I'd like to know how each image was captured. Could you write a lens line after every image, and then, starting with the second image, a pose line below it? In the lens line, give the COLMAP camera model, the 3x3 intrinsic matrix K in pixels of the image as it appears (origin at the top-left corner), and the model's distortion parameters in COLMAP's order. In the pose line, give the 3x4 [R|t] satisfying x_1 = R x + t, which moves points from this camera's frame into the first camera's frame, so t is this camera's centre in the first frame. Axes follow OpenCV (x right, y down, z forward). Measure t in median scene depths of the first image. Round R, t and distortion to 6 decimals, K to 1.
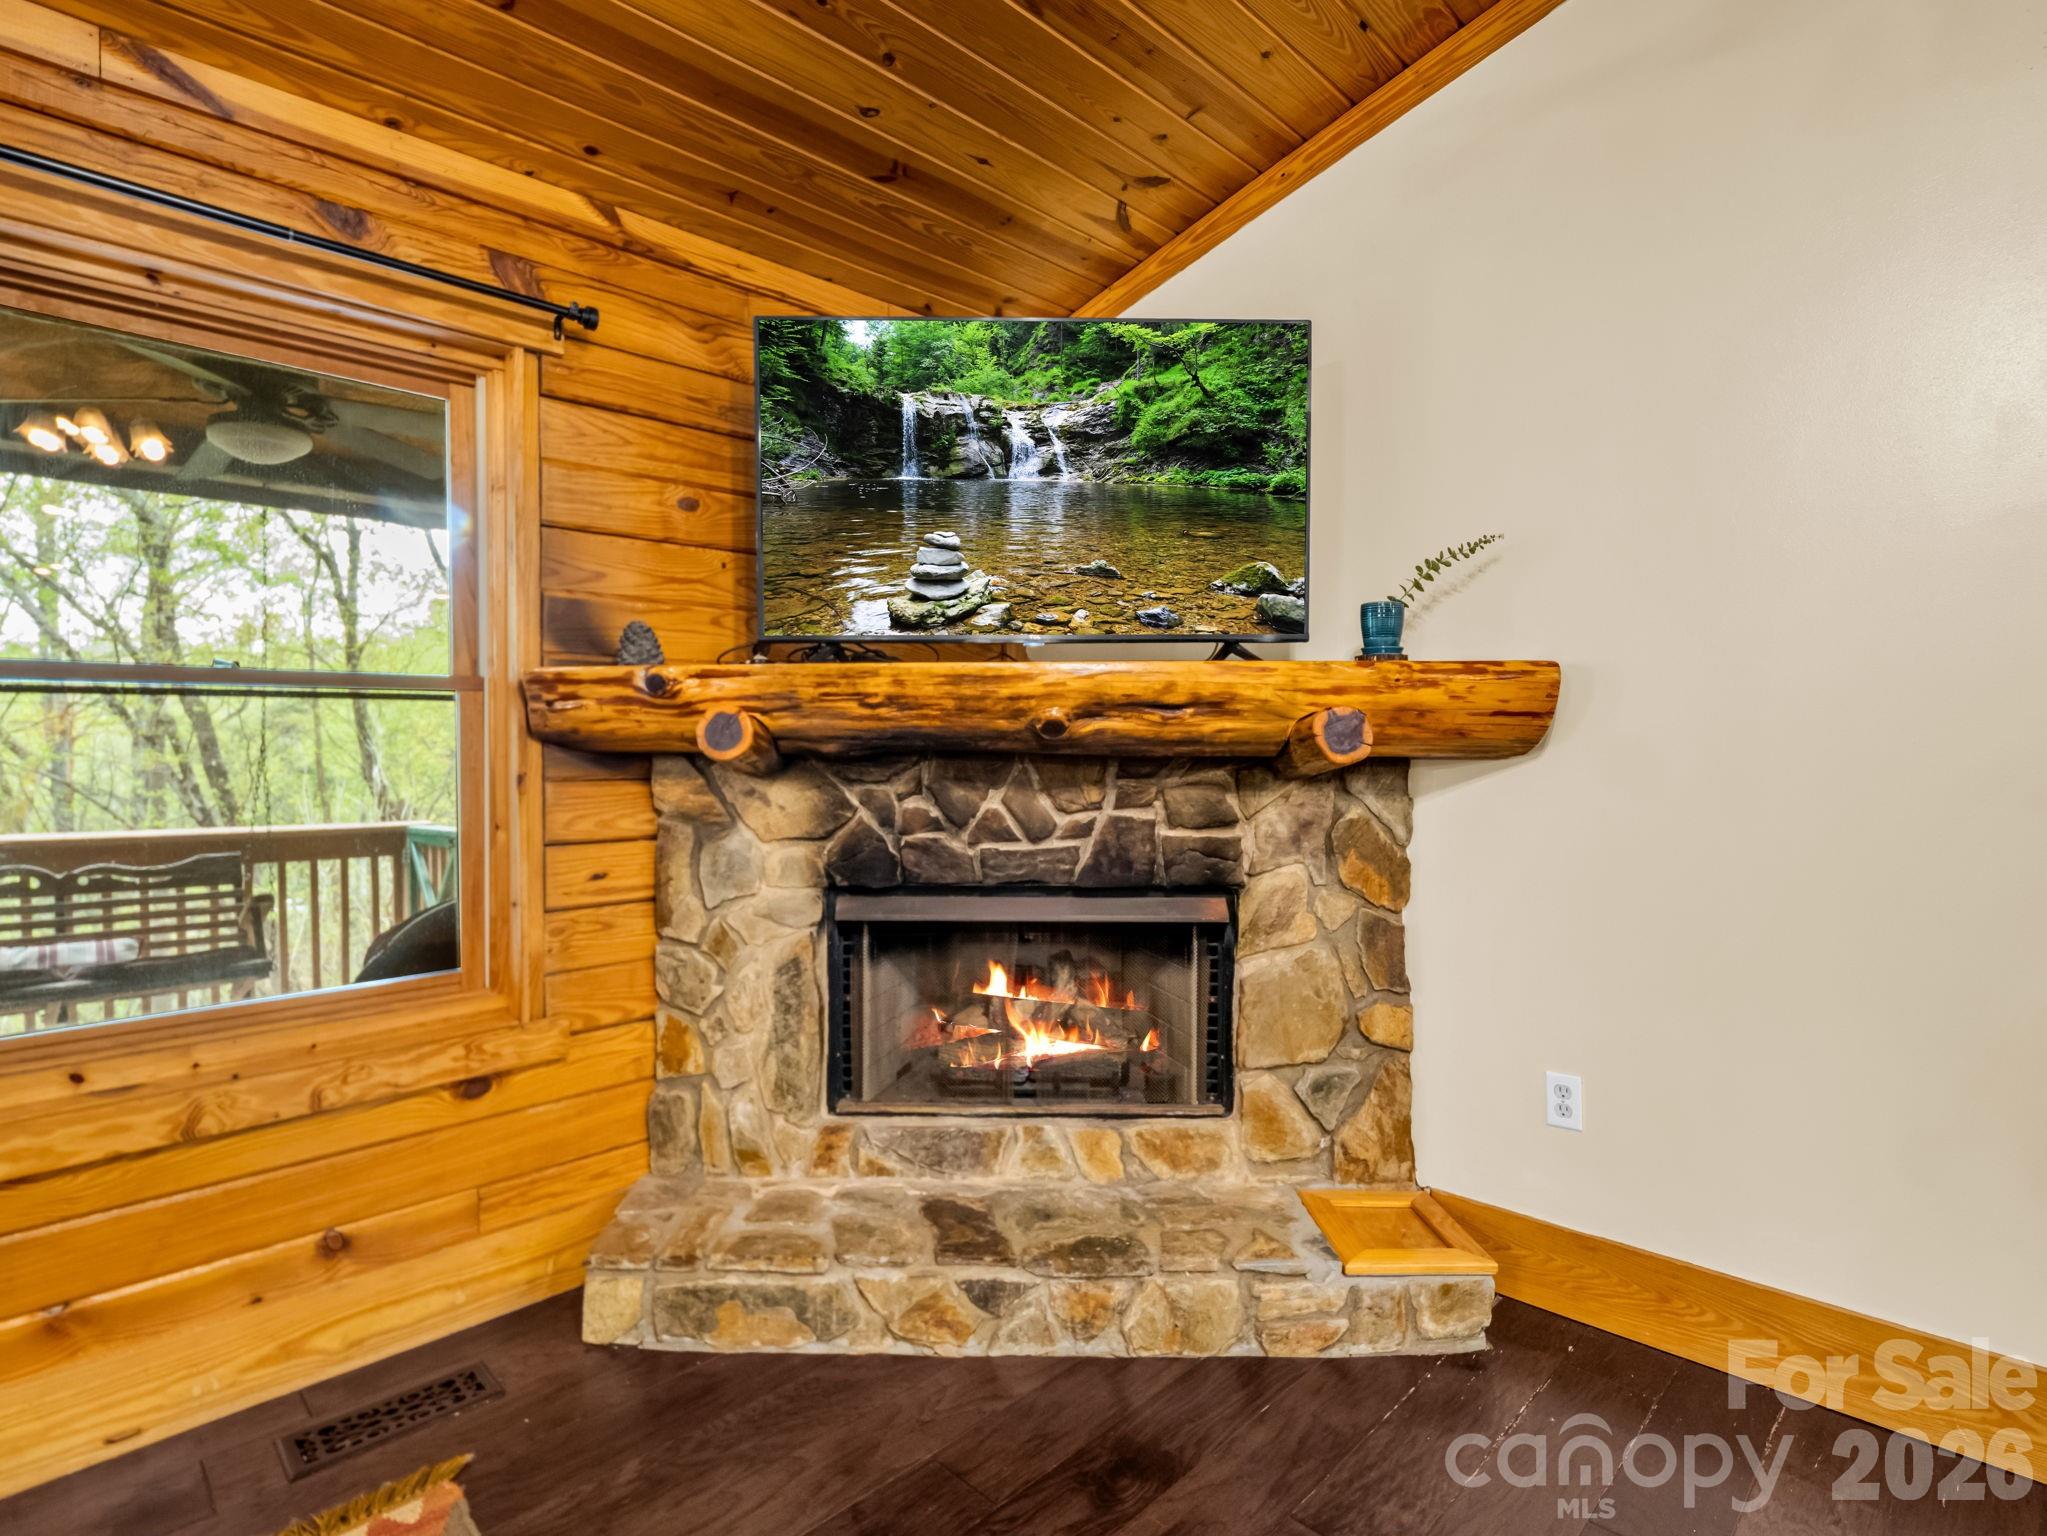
lens RADIAL K [[1105.0, 0, 1026.0], [0, 1105.0, 745.9], [0, 0, 1]] dist [-0.018221, 0.004178]
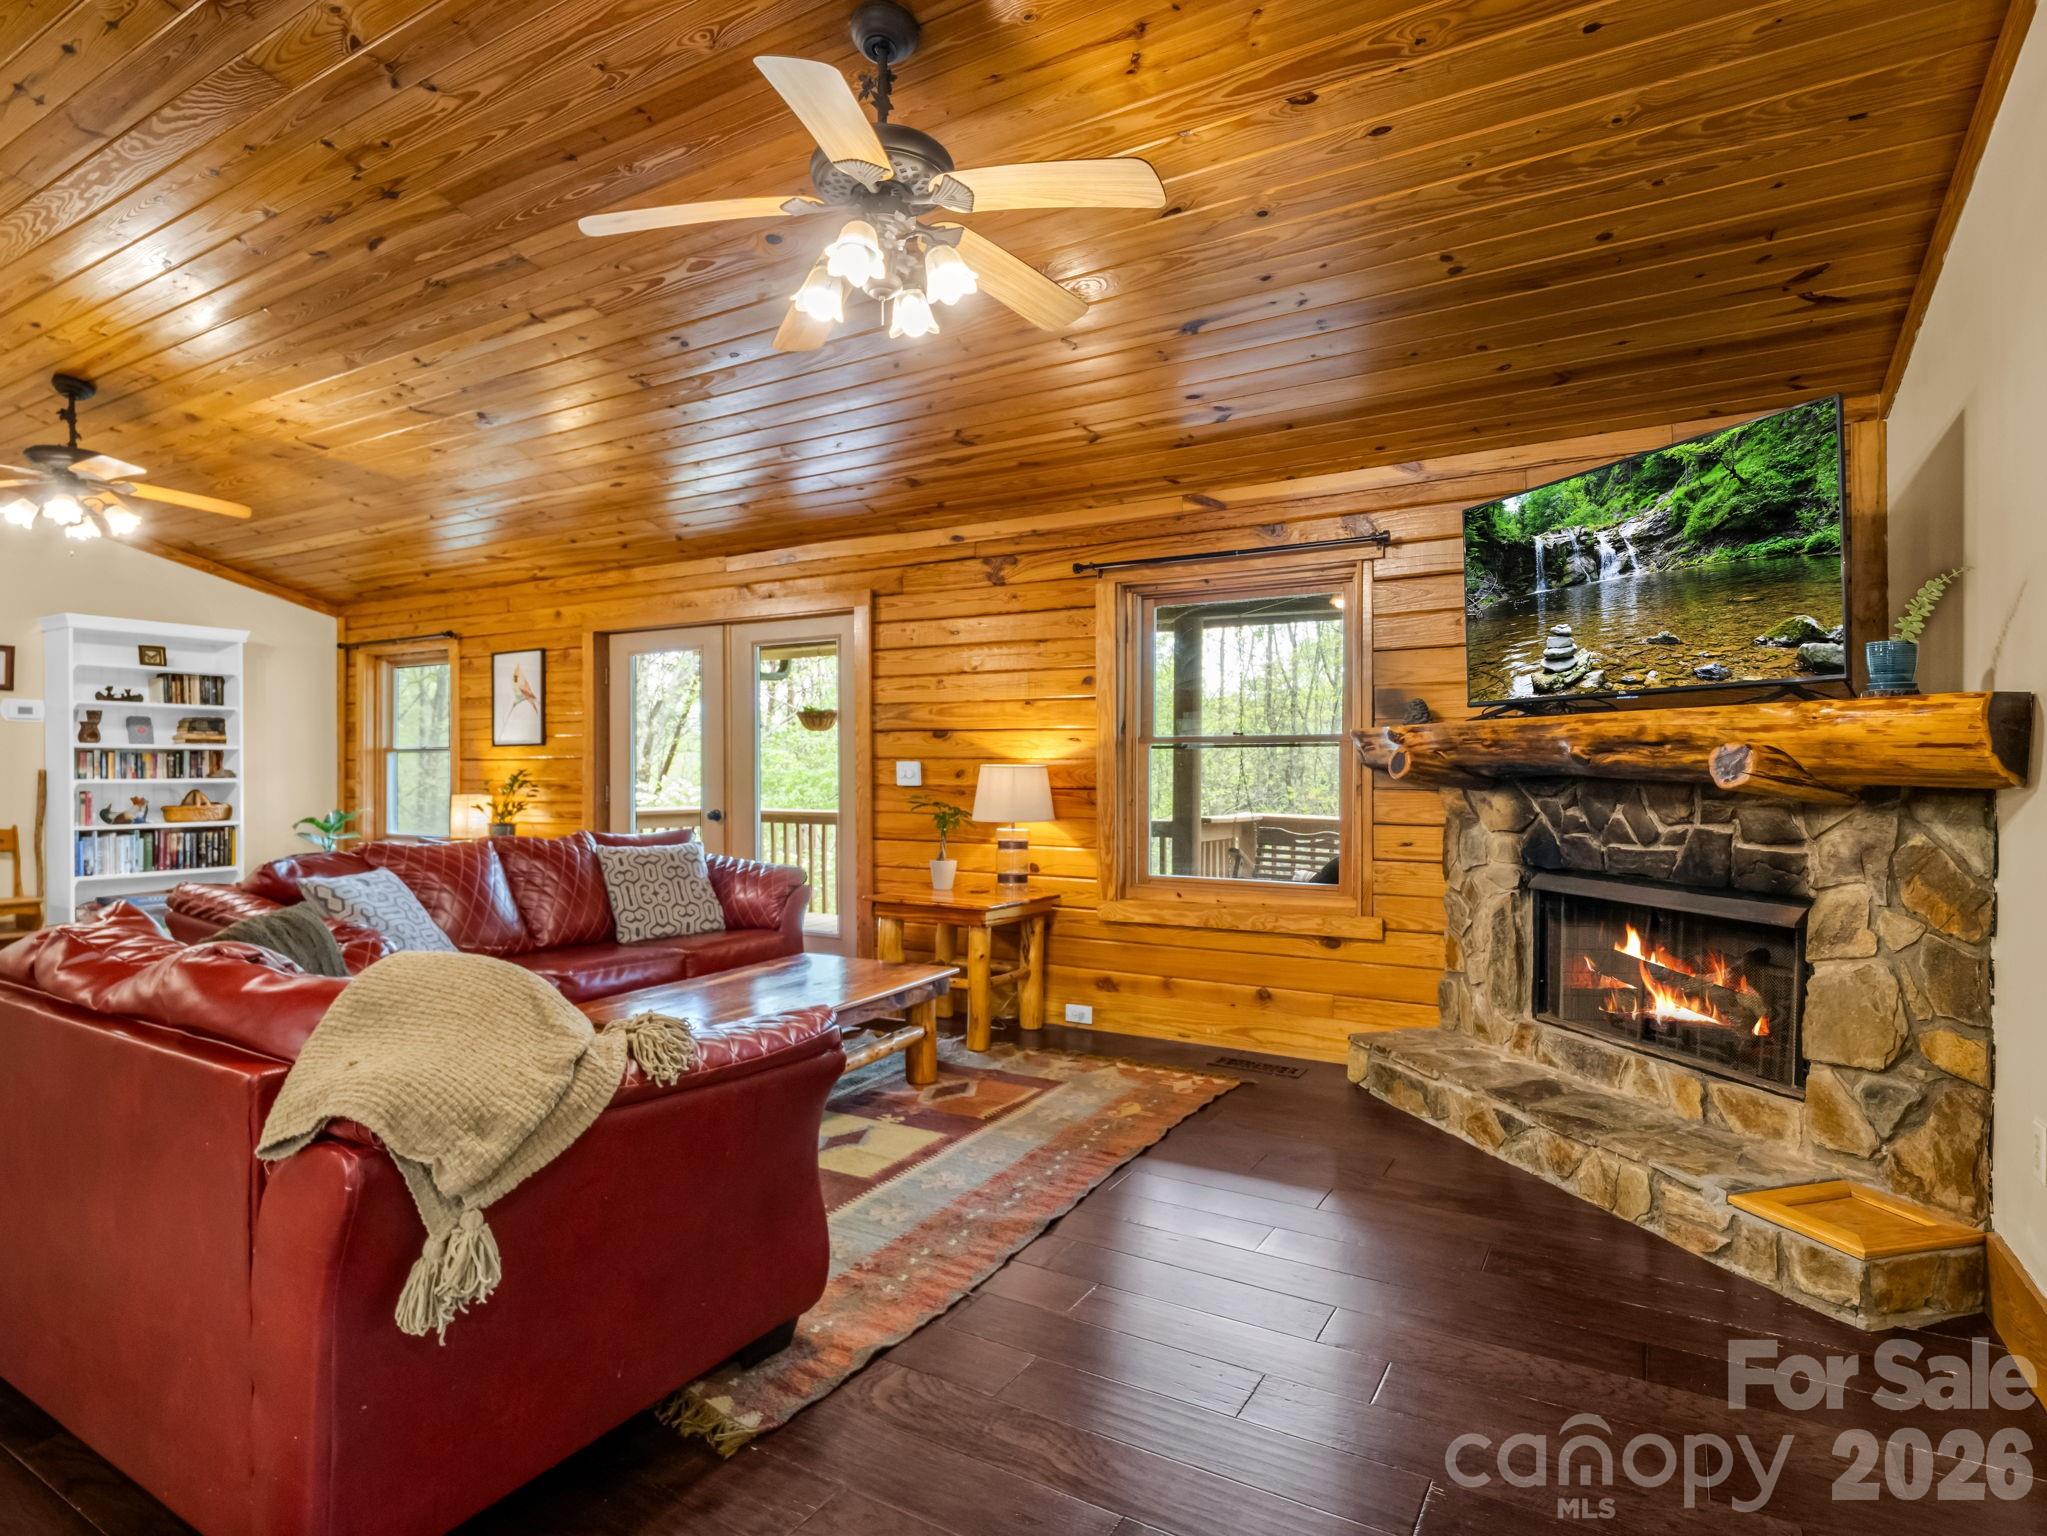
lens RADIAL K [[1105.0, 0, 1024.4], [0, 1105.0, 770.7], [0, 0, 1]] dist [-0.018221, 0.004178]
pose [[0.309329, 0.008205, -0.950920, 1.060582], [-0.003620, 0.999966, 0.007451, -0.009582], [0.950948, 0.001138, 0.309348, -0.117681]]
